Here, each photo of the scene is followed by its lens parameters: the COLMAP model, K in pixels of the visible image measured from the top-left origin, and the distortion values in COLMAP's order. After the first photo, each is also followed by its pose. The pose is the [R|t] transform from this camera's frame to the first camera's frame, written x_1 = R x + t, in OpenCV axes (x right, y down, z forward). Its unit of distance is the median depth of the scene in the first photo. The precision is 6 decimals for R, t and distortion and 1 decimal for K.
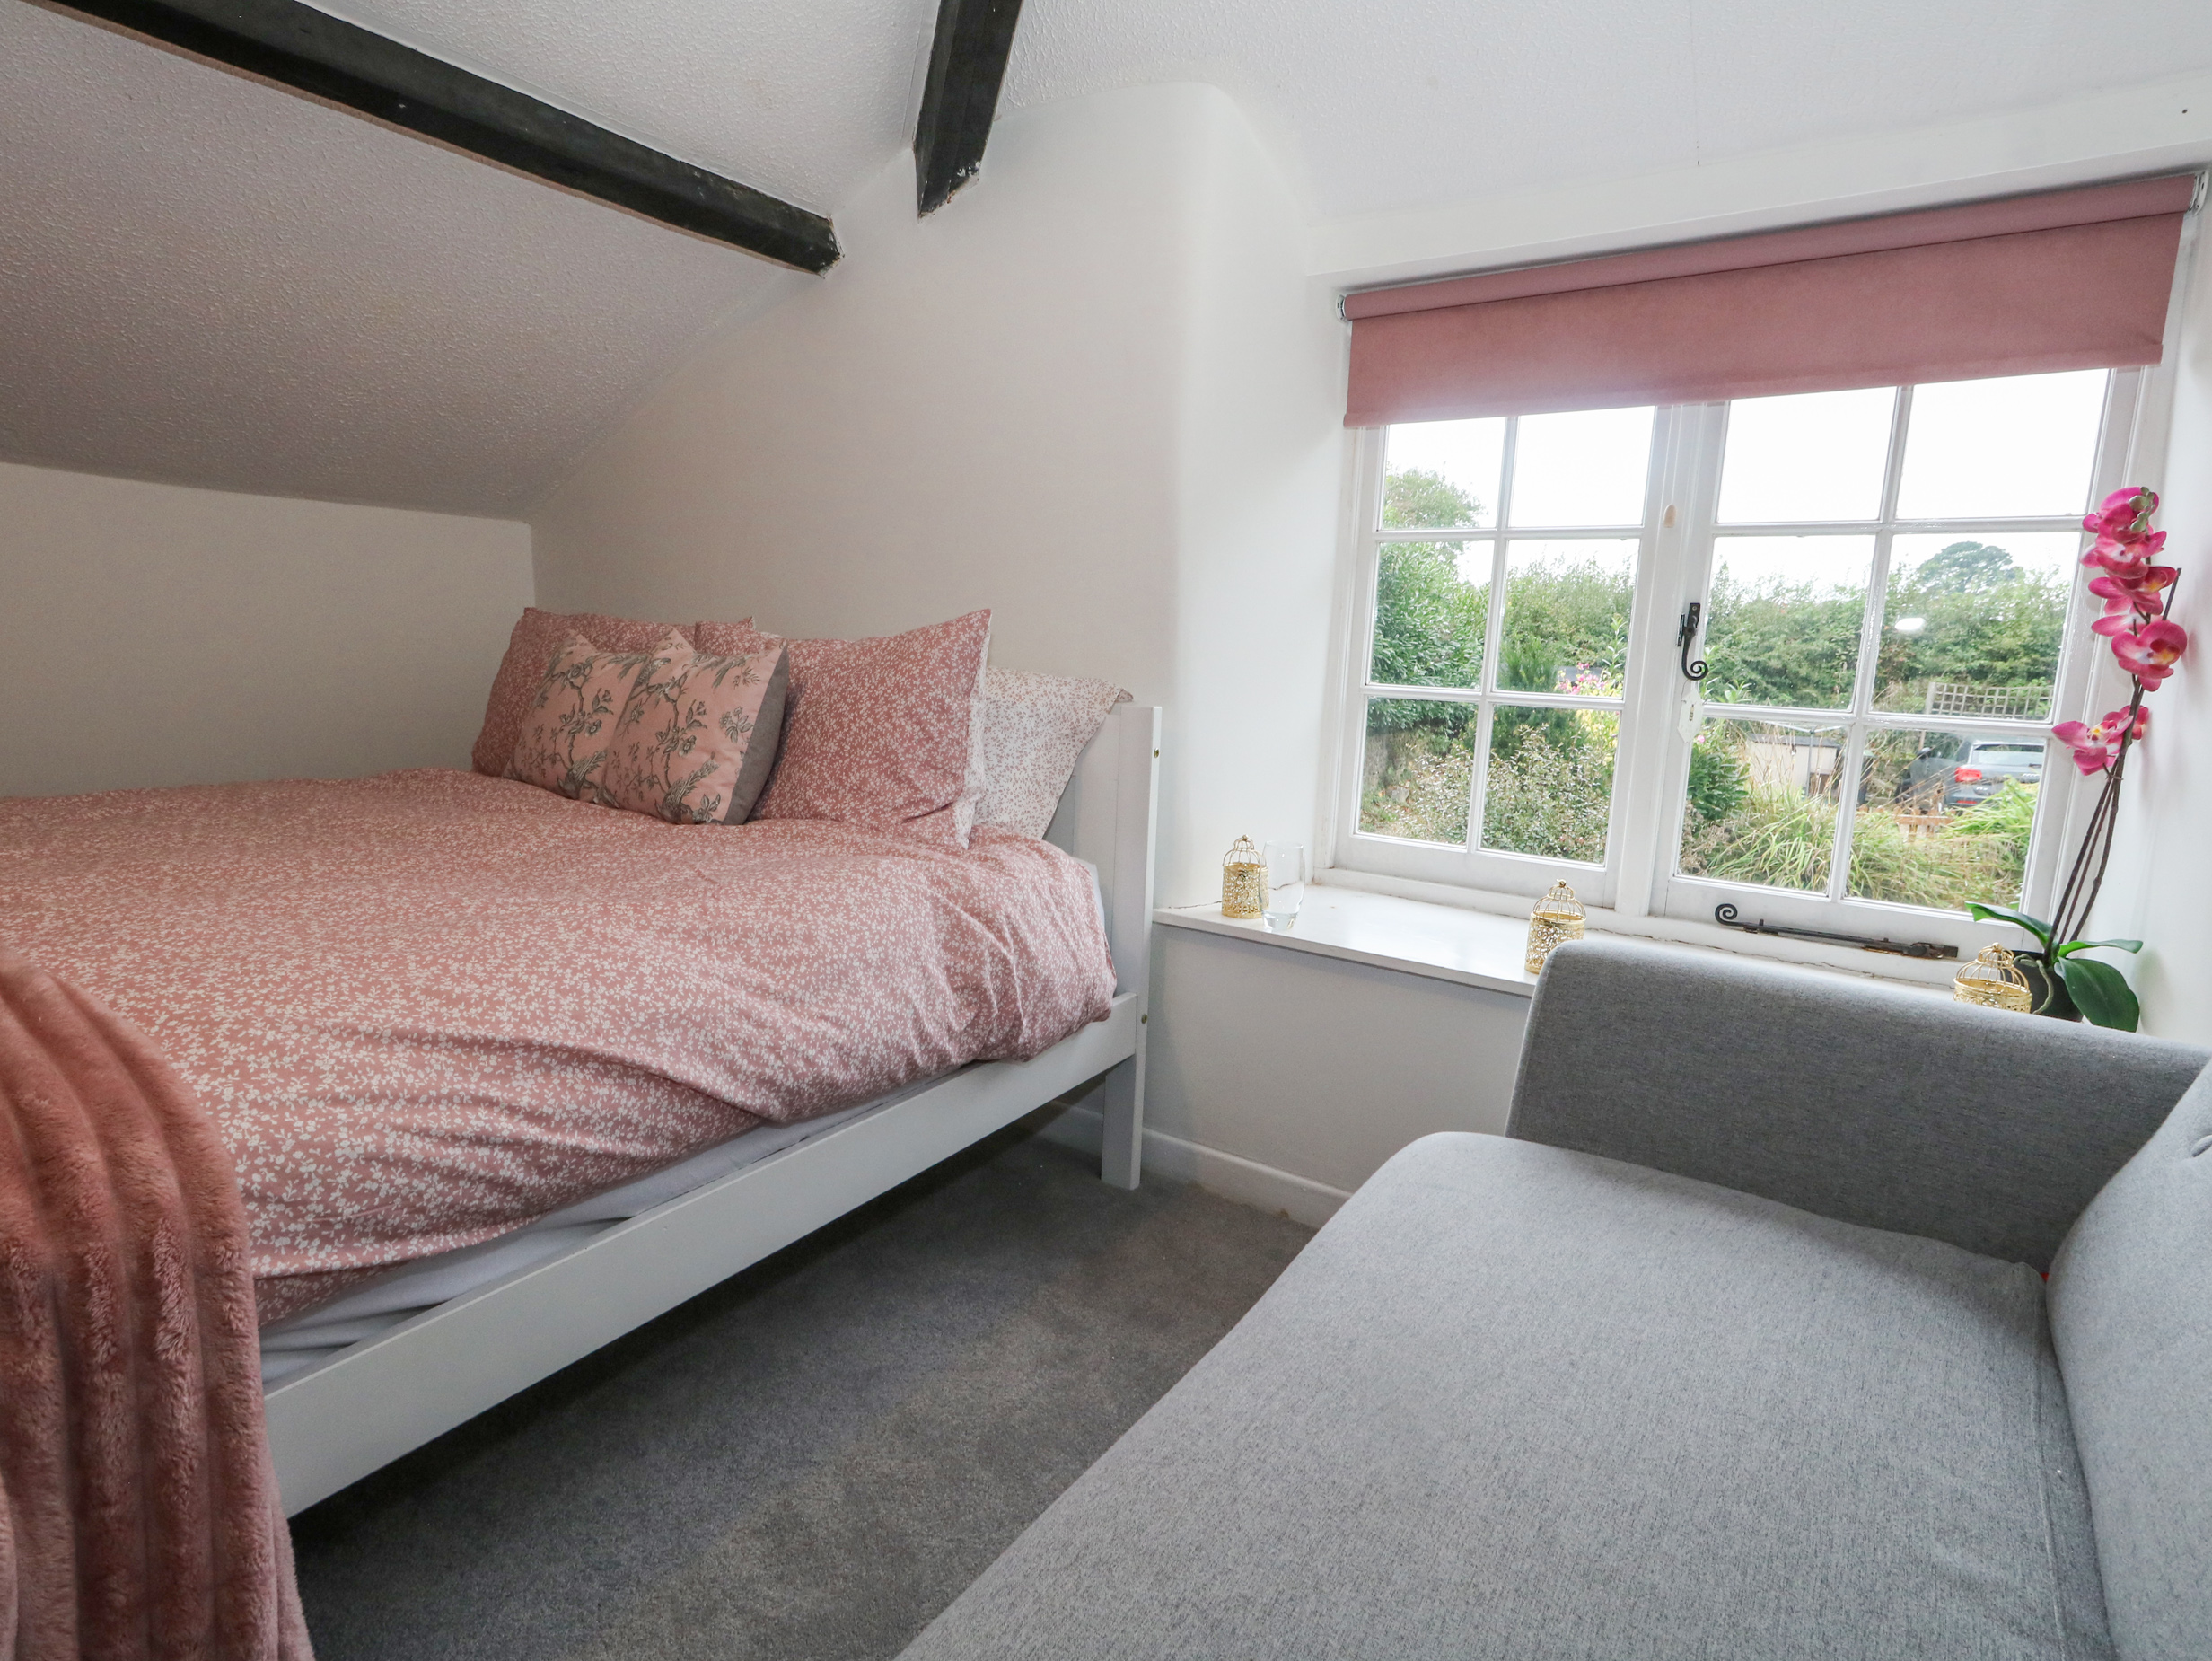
lens RADIAL K [[1140.9, 0, 1103.9], [0, 1140.9, 822.1], [0, 0, 1]] dist [-0.000680, -0.002469]
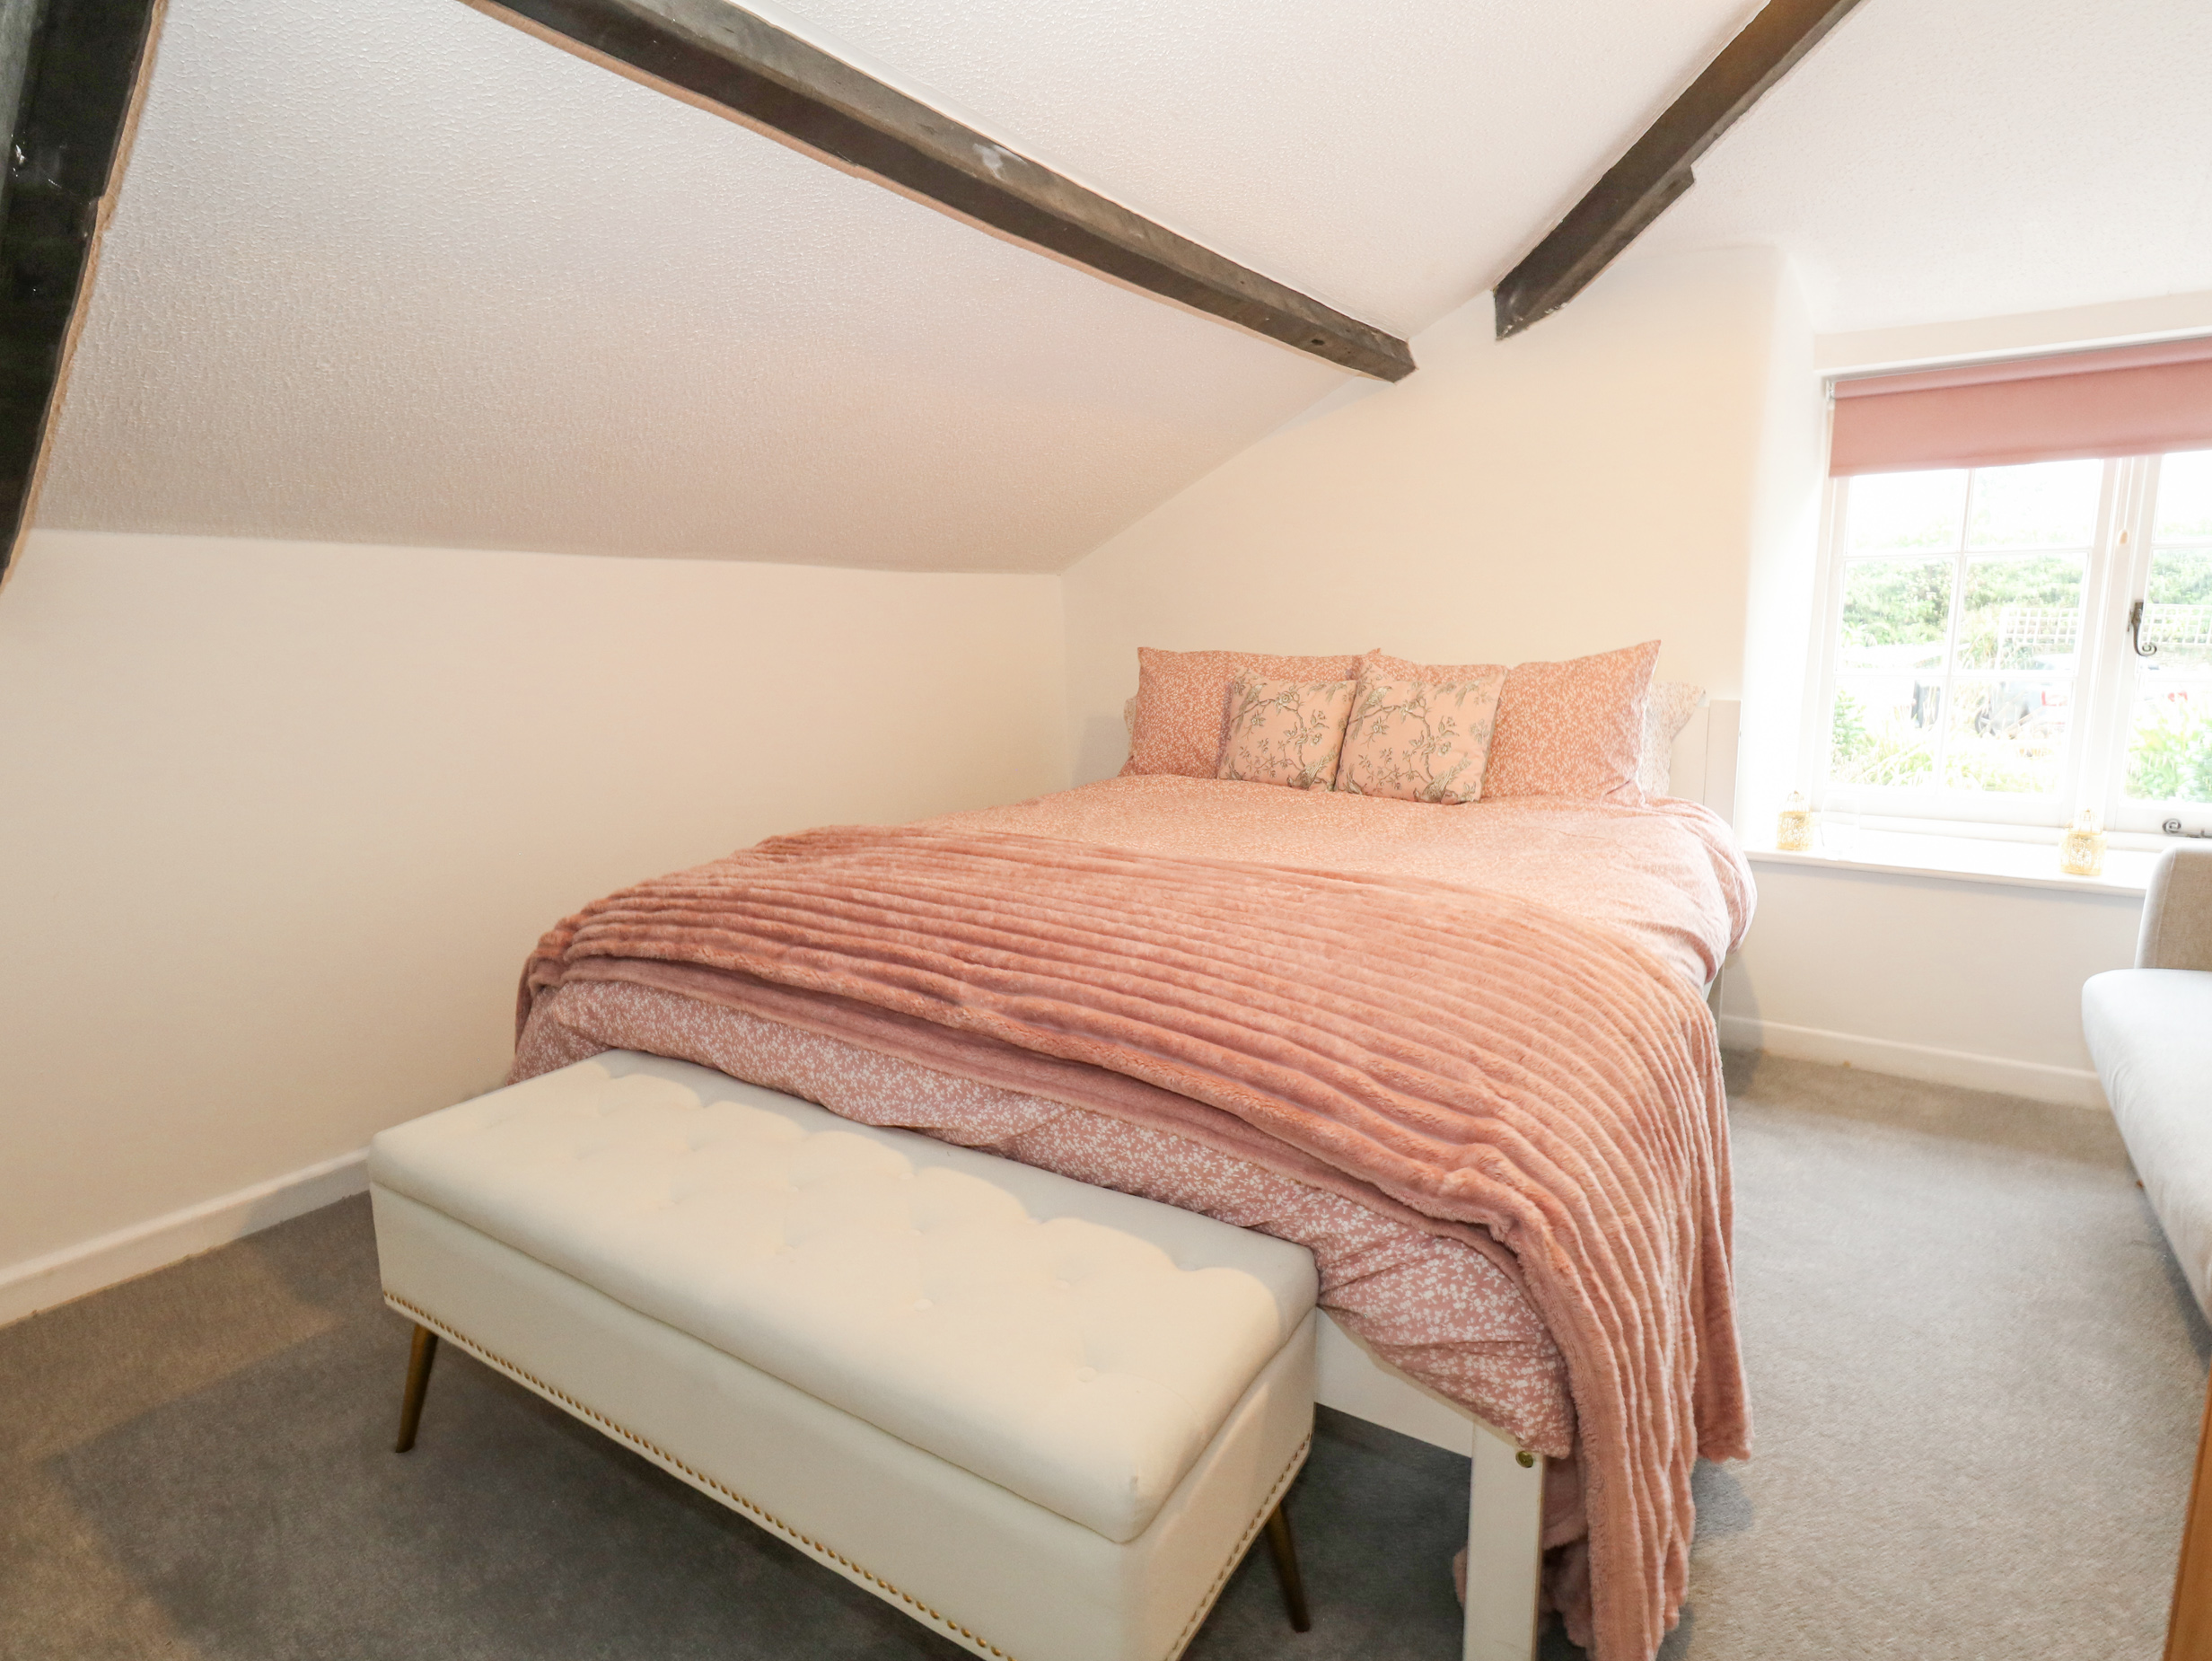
lens RADIAL K [[1140.9, 0, 1111.8], [0, 1140.9, 806.7], [0, 0, 1]] dist [-0.000680, -0.002469]
pose [[0.998141, -0.057358, -0.020622, -0.721977], [0.057569, 0.998293, 0.009796, -0.031555], [0.020025, -0.010965, 0.999739, -0.406471]]
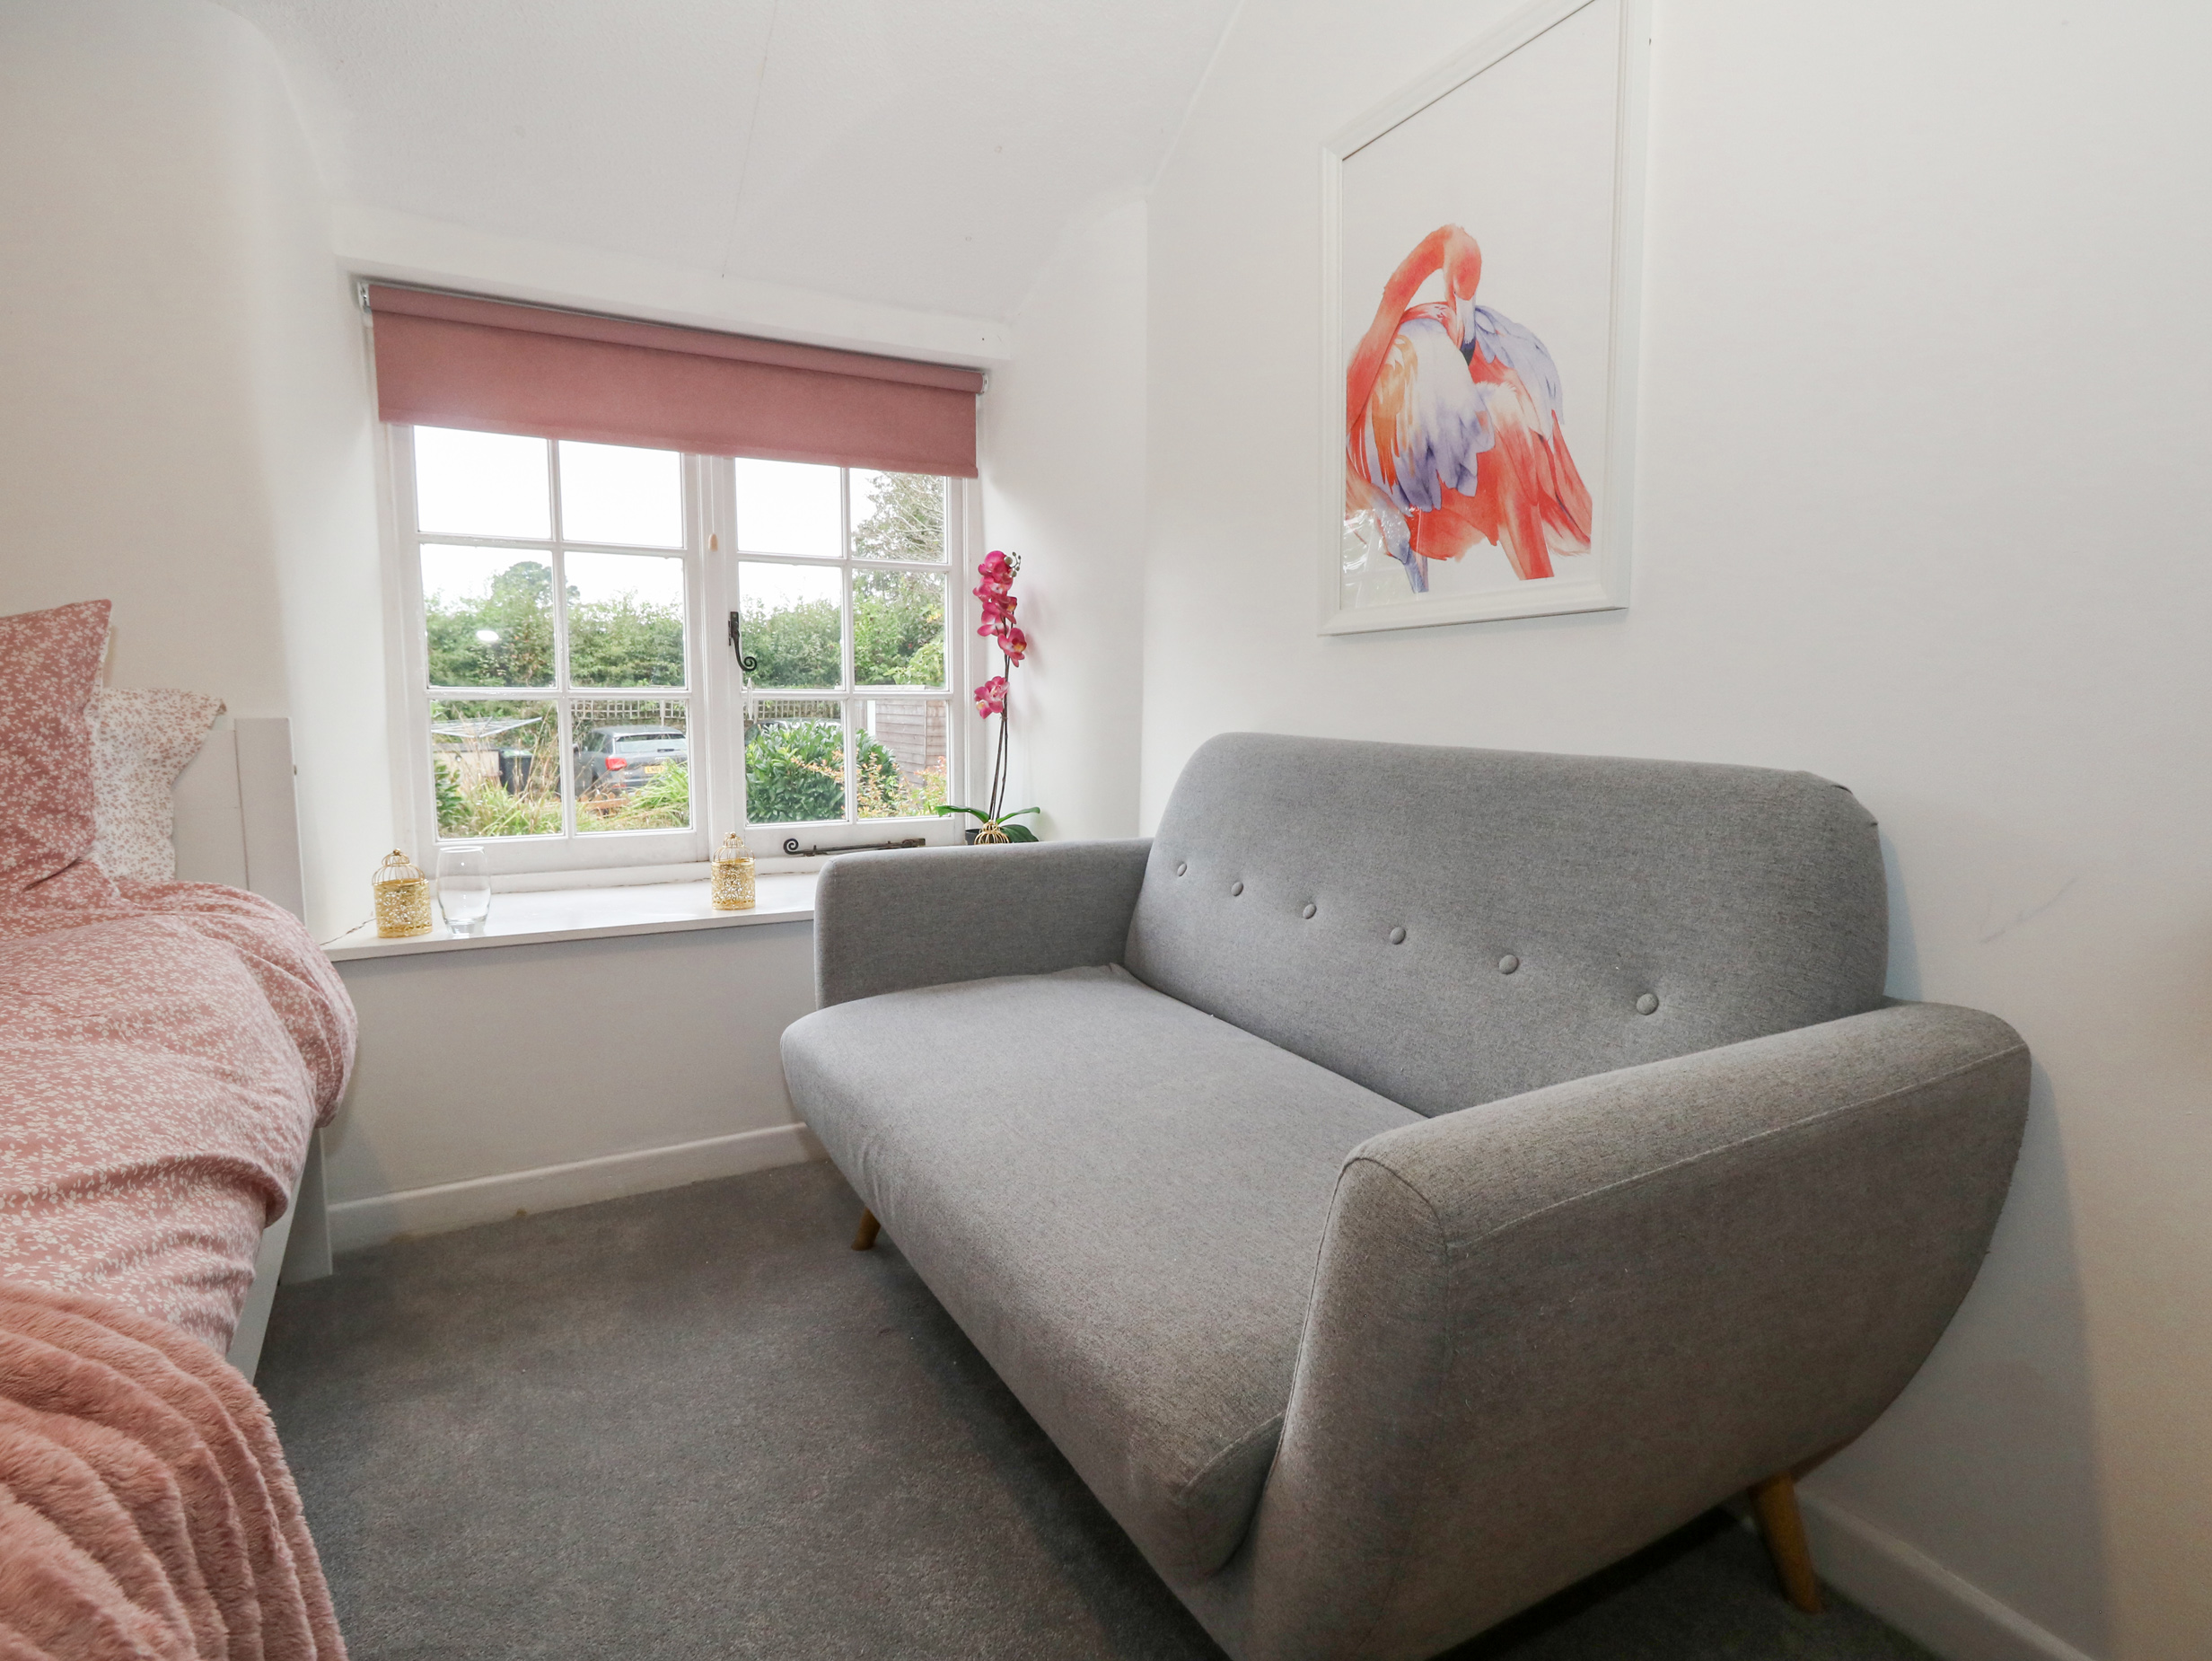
lens RADIAL K [[1140.9, 0, 1114.9], [0, 1140.9, 823.0], [0, 0, 1]] dist [-0.000680, -0.002469]
pose [[0.456466, -0.140057, 0.878648, -0.465526], [0.147371, 0.985794, 0.080576, 0.002052], [-0.877451, 0.092707, 0.470622, 0.041365]]
